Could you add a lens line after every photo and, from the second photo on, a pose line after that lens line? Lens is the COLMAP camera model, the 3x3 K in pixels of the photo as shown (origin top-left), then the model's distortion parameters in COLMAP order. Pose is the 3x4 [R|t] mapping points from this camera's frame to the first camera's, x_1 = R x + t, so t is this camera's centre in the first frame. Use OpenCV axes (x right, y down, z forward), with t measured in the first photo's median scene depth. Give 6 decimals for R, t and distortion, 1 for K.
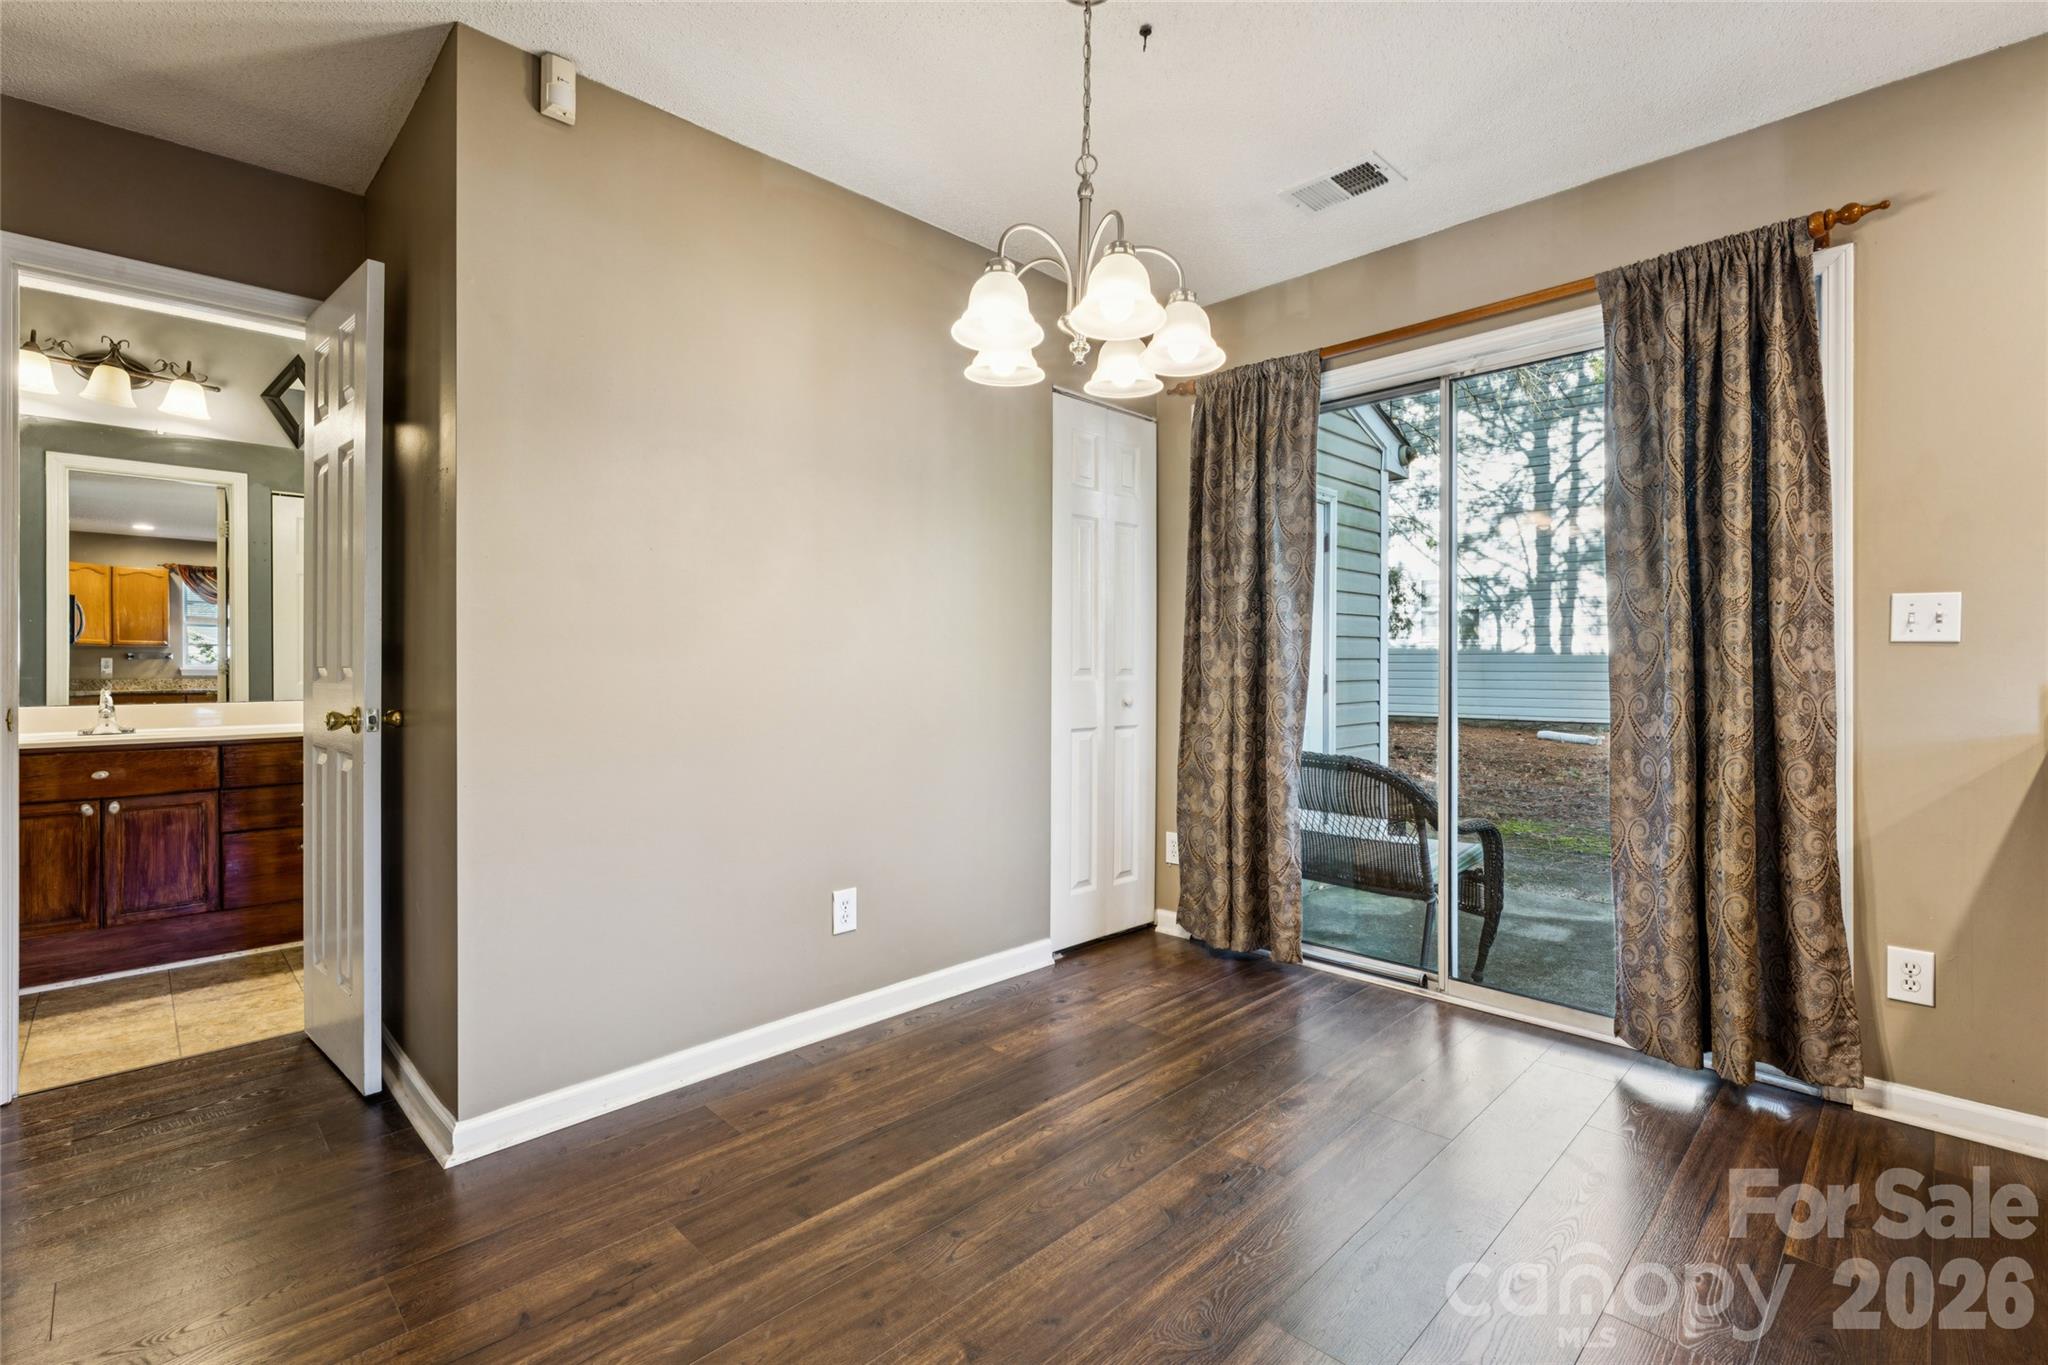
lens RADIAL K [[914.9, 0, 1018.9], [0, 914.9, 674.1], [0, 0, 1]] dist [-0.000257, -0.000423]
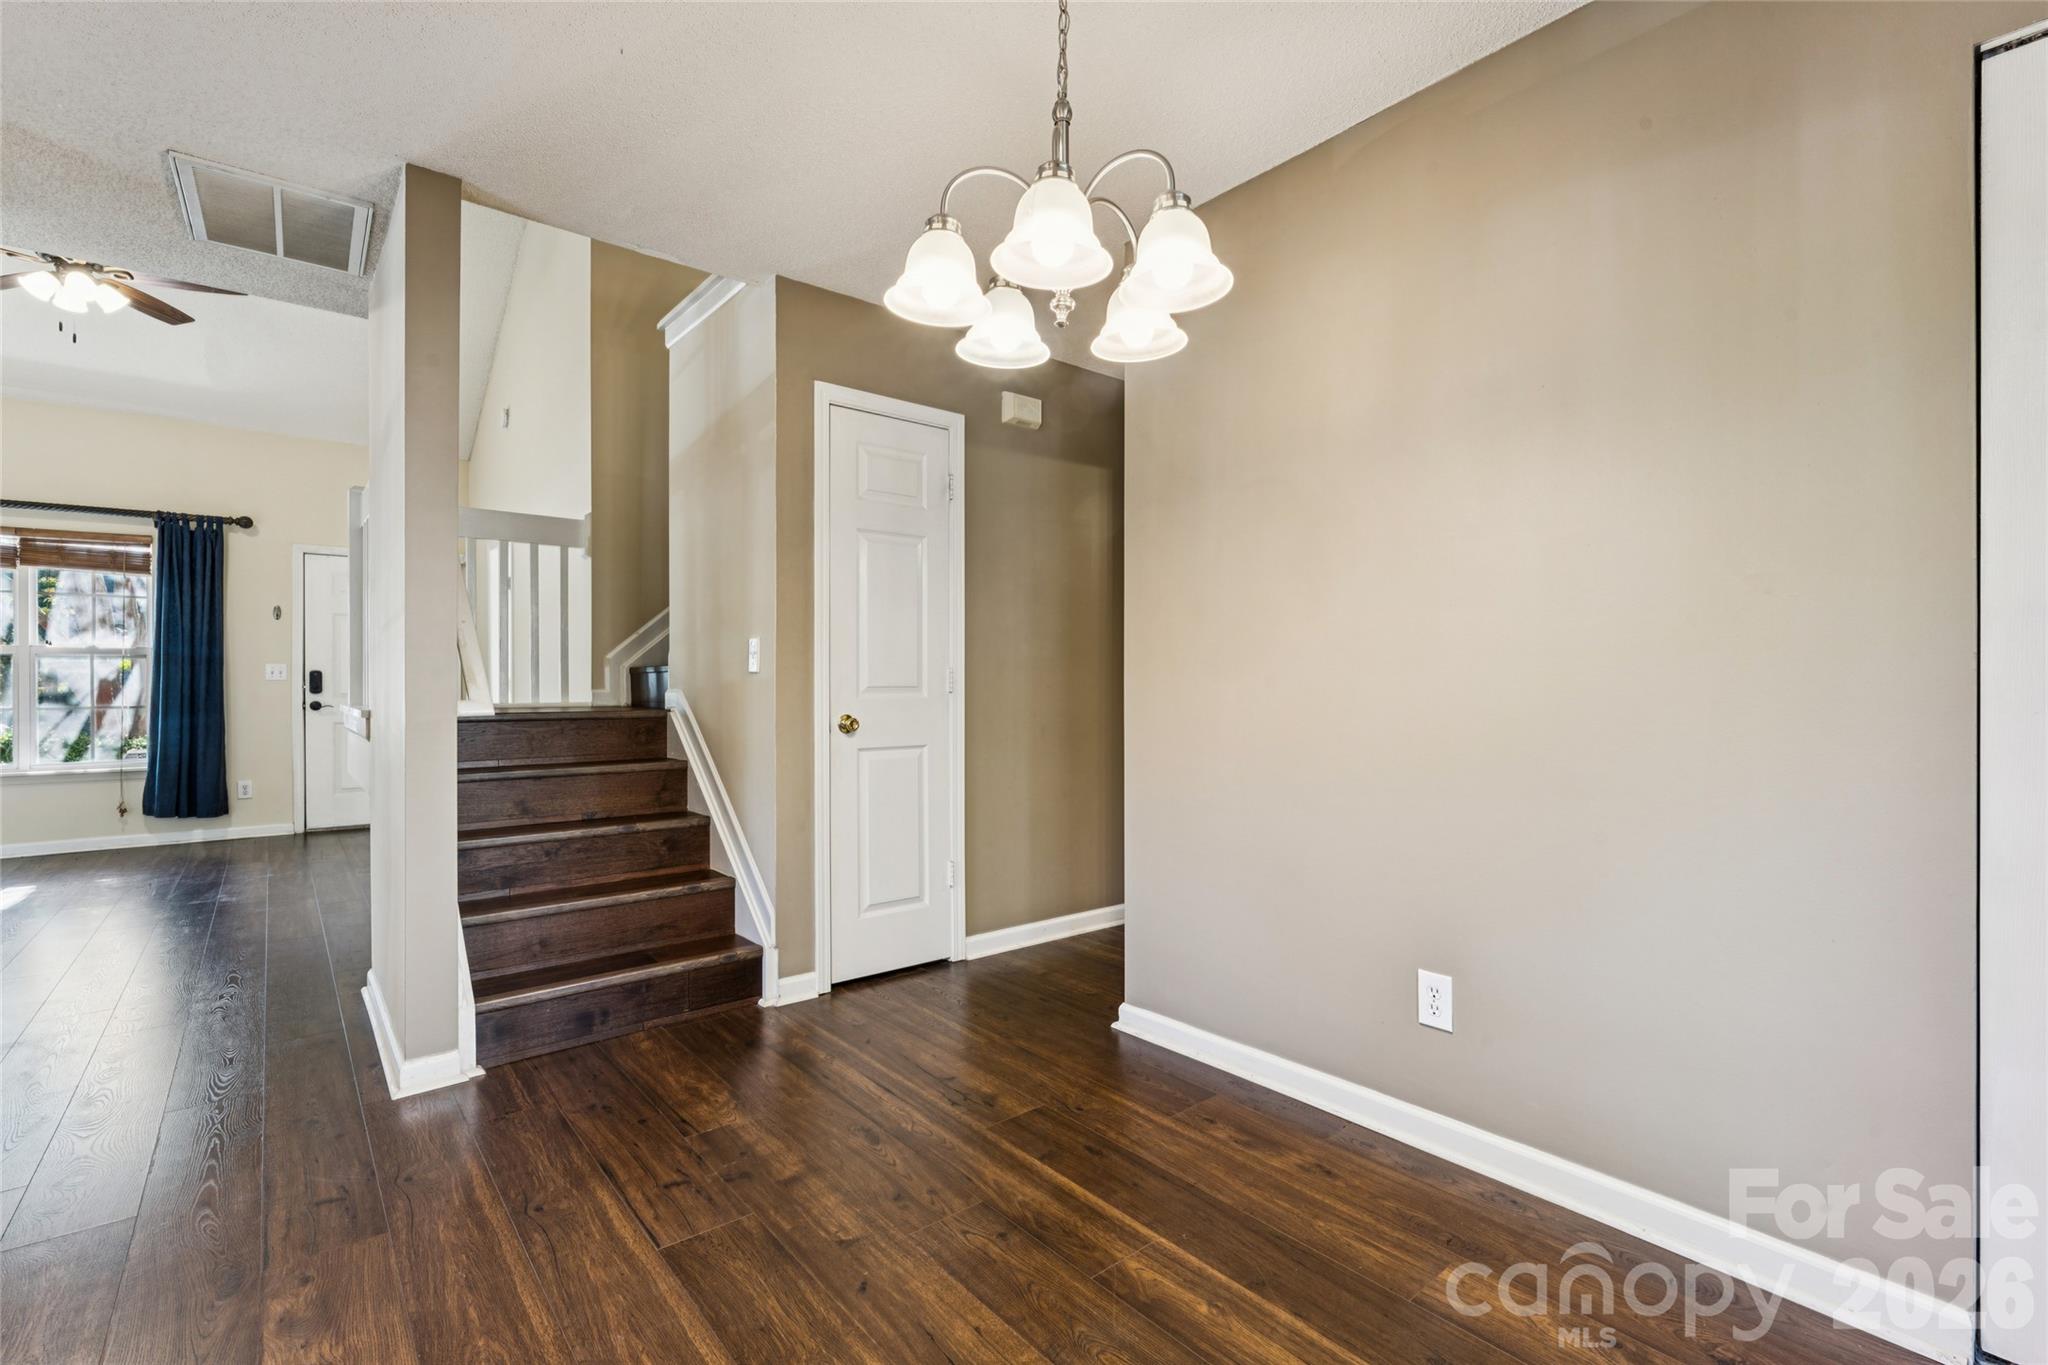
lens RADIAL K [[911.5, 0, 1031.2], [0, 911.5, 690.3], [0, 0, 1]] dist [0.001838, 0.000680]
pose [[-0.088541, 0.002658, -0.996069, 1.544883], [-0.006466, 0.999974, 0.003244, -0.015726], [0.996052, 0.006728, -0.088522, 1.807391]]
